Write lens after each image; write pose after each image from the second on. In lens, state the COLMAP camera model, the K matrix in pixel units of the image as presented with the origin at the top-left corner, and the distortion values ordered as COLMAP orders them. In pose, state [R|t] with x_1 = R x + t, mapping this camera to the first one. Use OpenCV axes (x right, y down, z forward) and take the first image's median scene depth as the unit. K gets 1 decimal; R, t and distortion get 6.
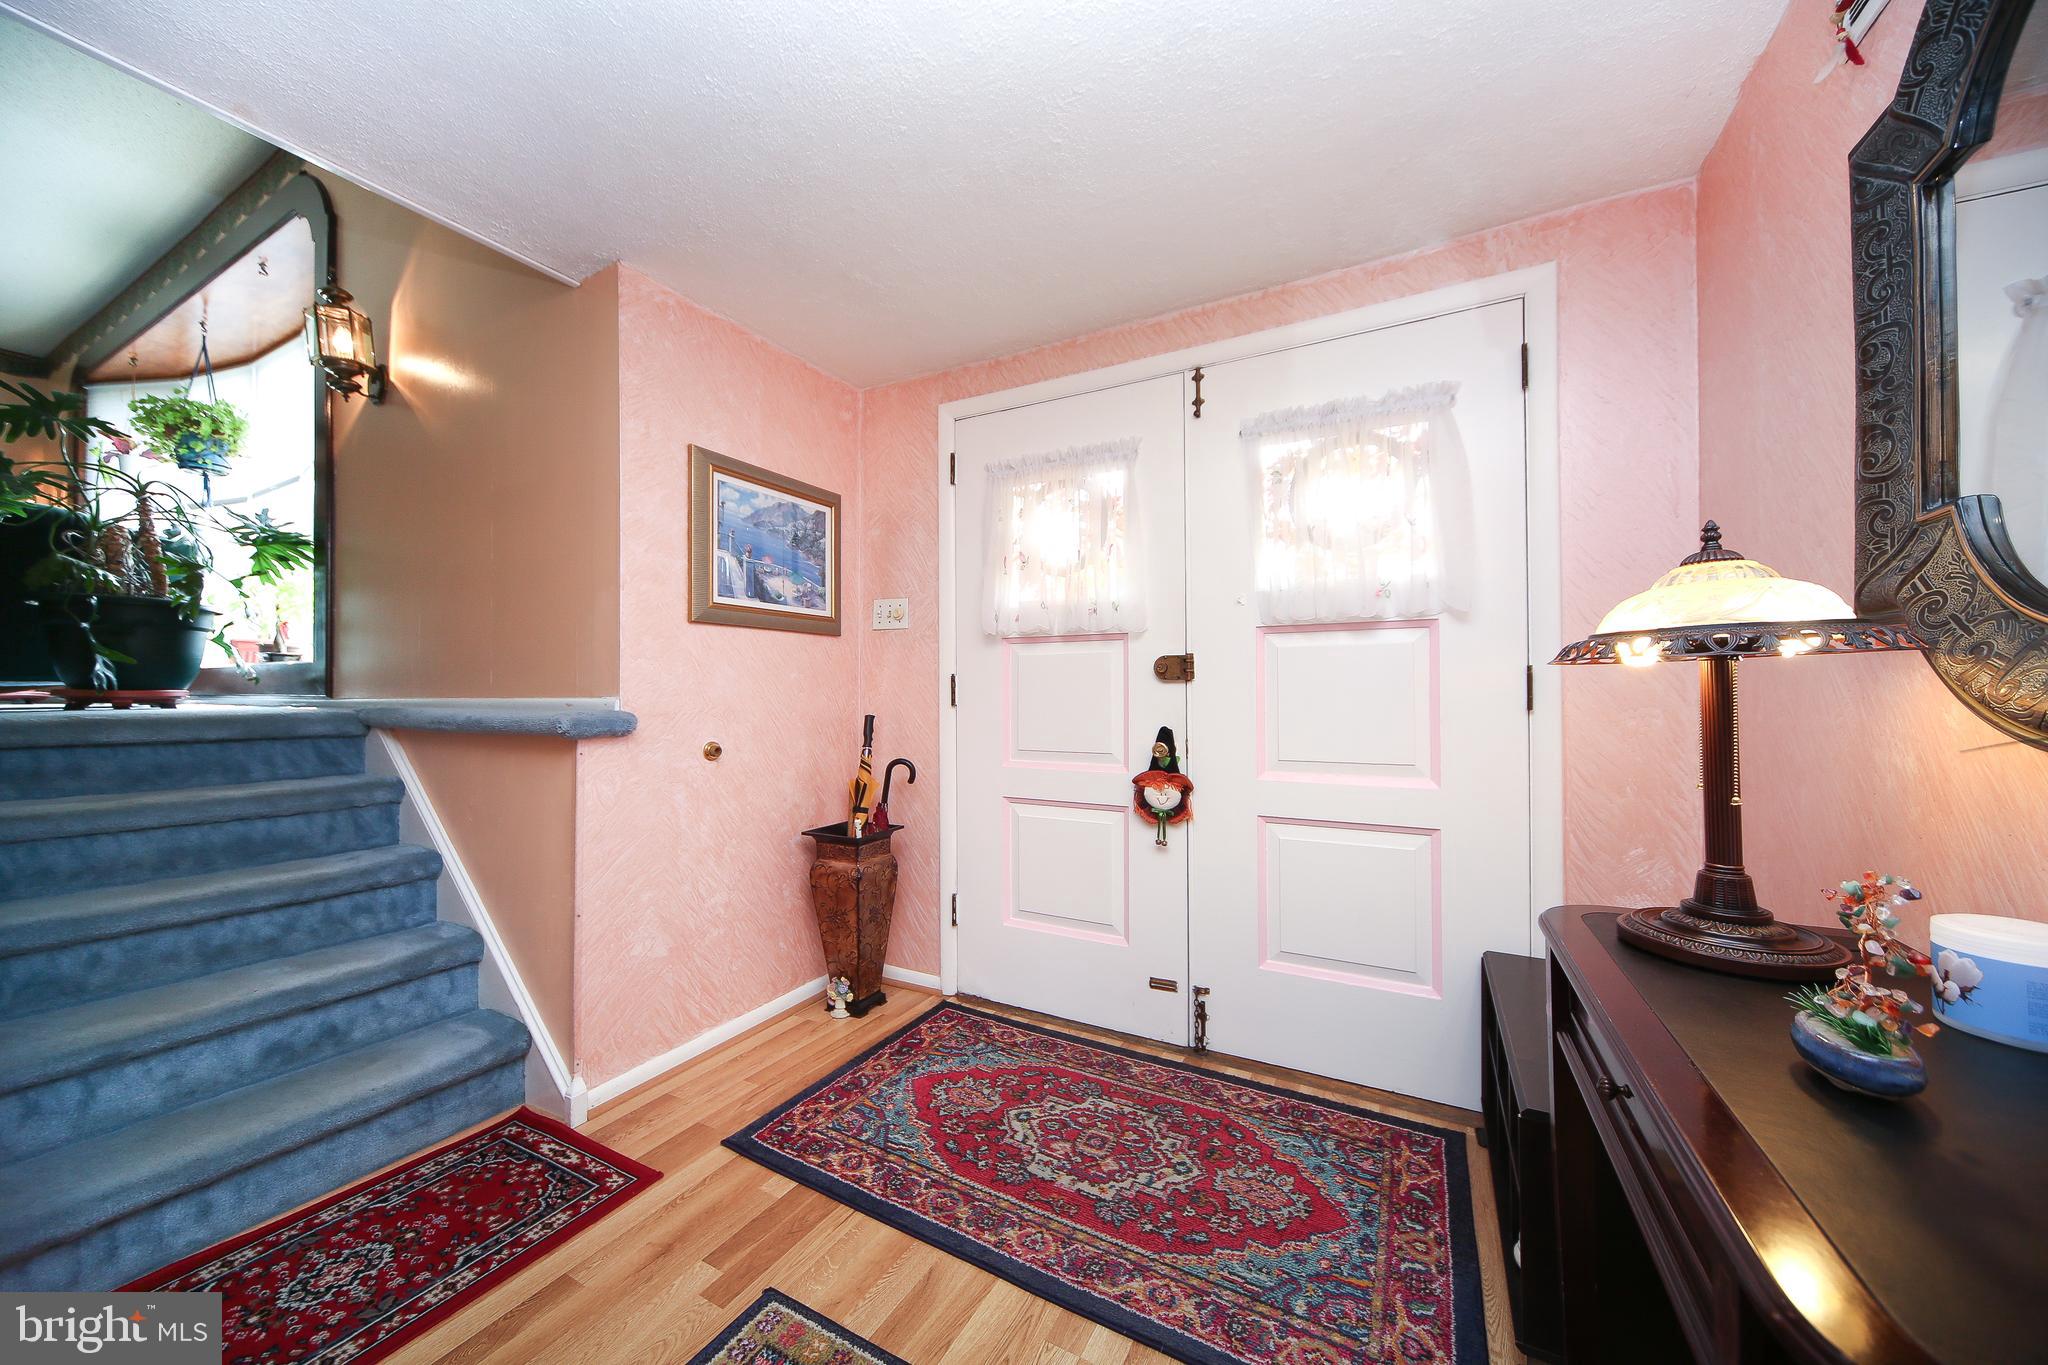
lens RADIAL K [[739.5, 0, 1018.0], [0, 739.5, 684.8], [0, 0, 1]] dist [-0.000077, 0.000102]
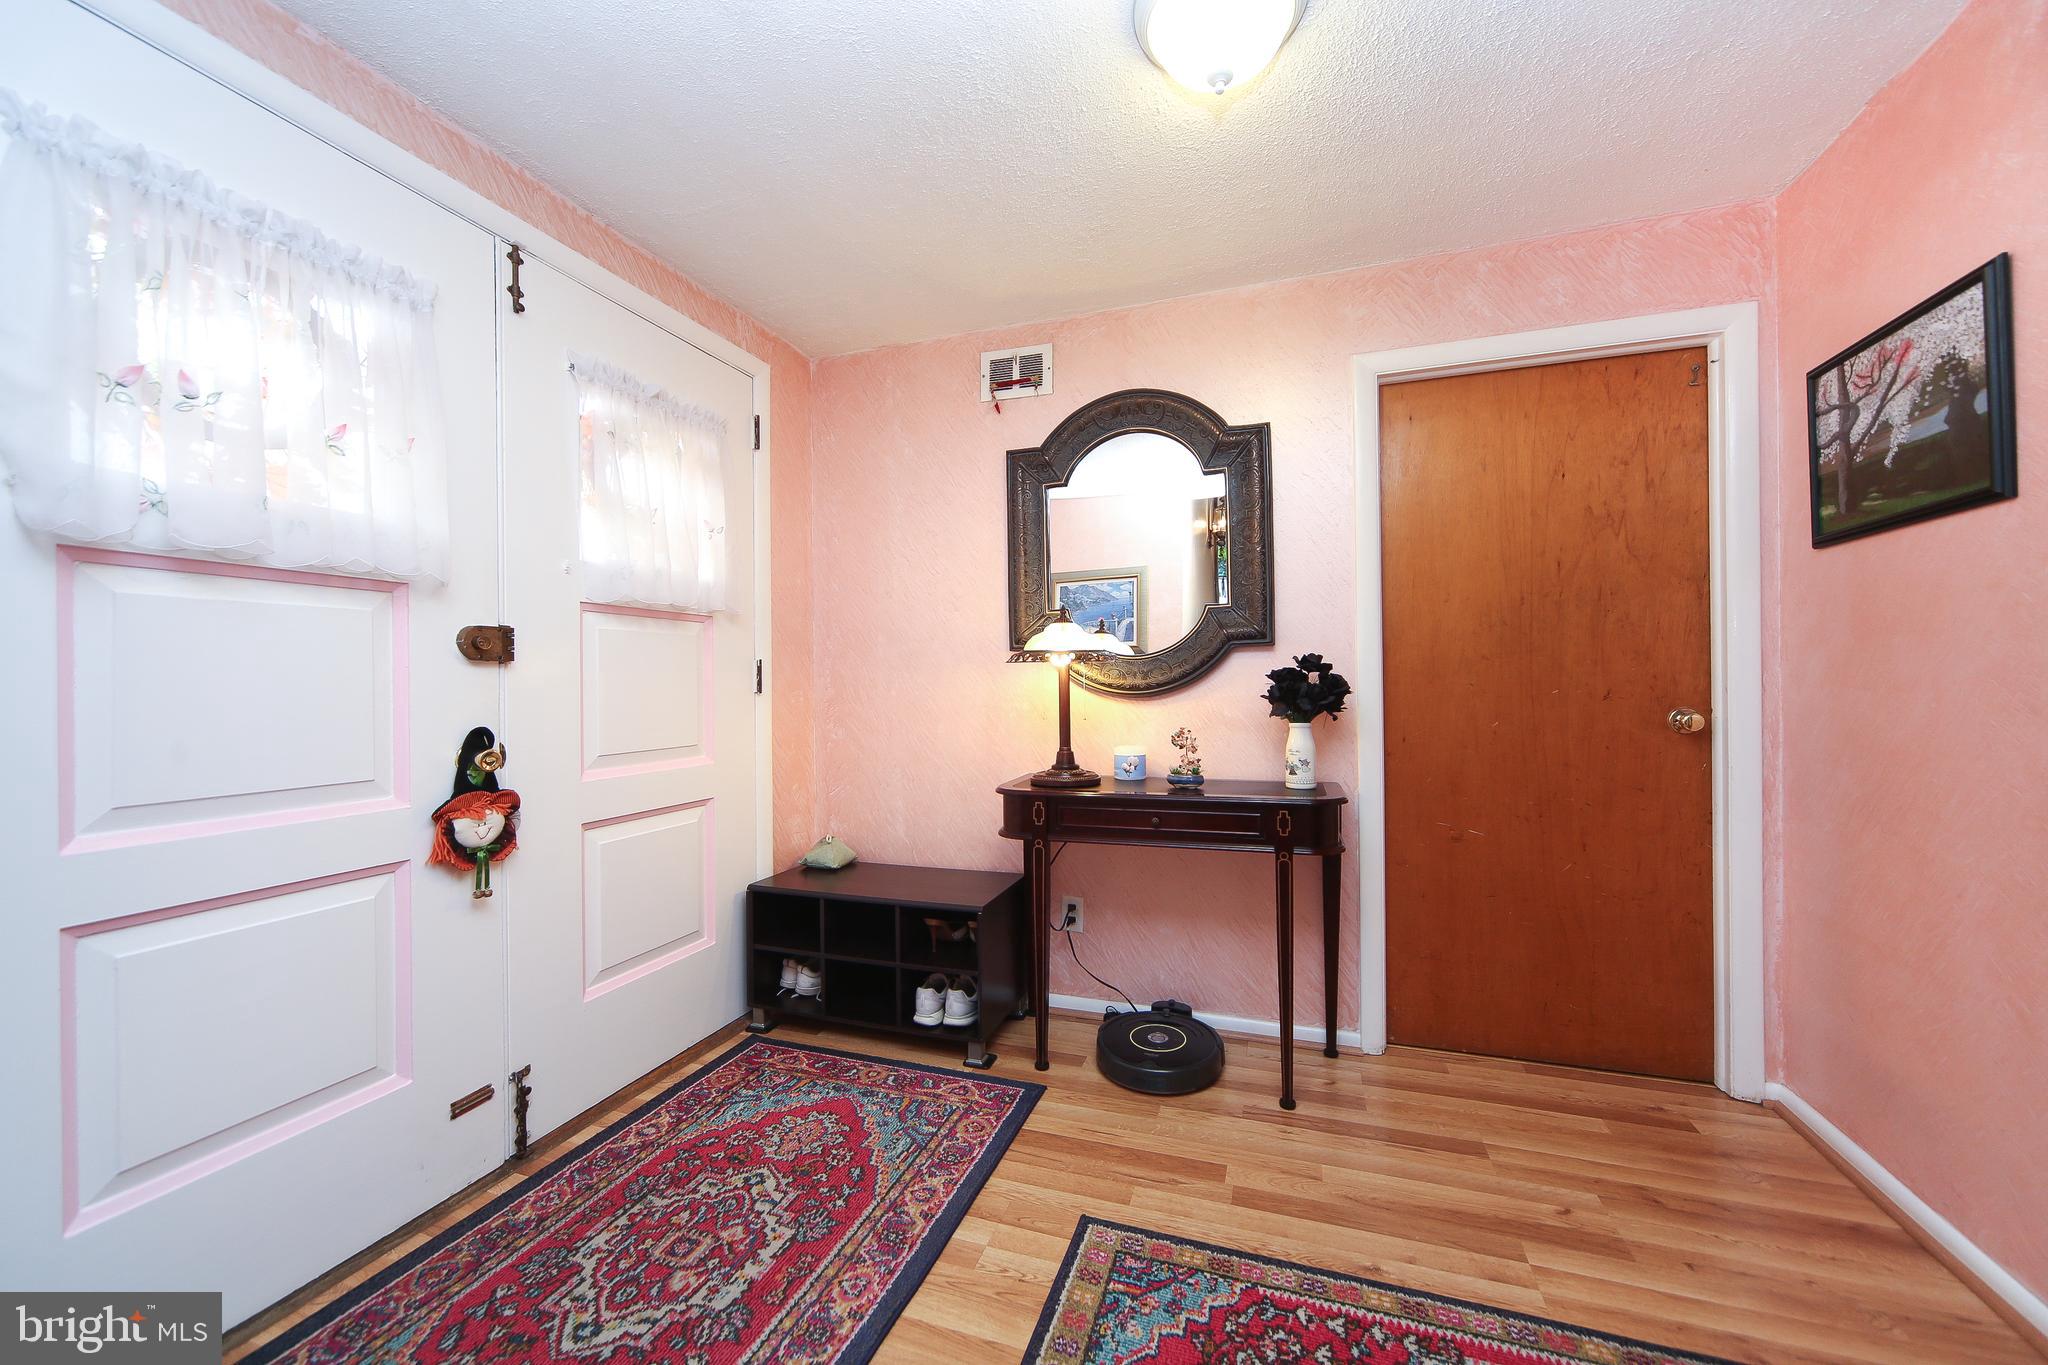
lens RADIAL K [[768.4, 0, 1025.6], [0, 768.4, 679.4], [0, 0, 1]] dist [-0.005049, 0.000323]
pose [[-0.165477, 0.009383, 0.986169, -0.695431], [0.000745, 0.999956, -0.009389, 0.022410], [-0.986213, -0.000819, -0.165477, 0.710114]]
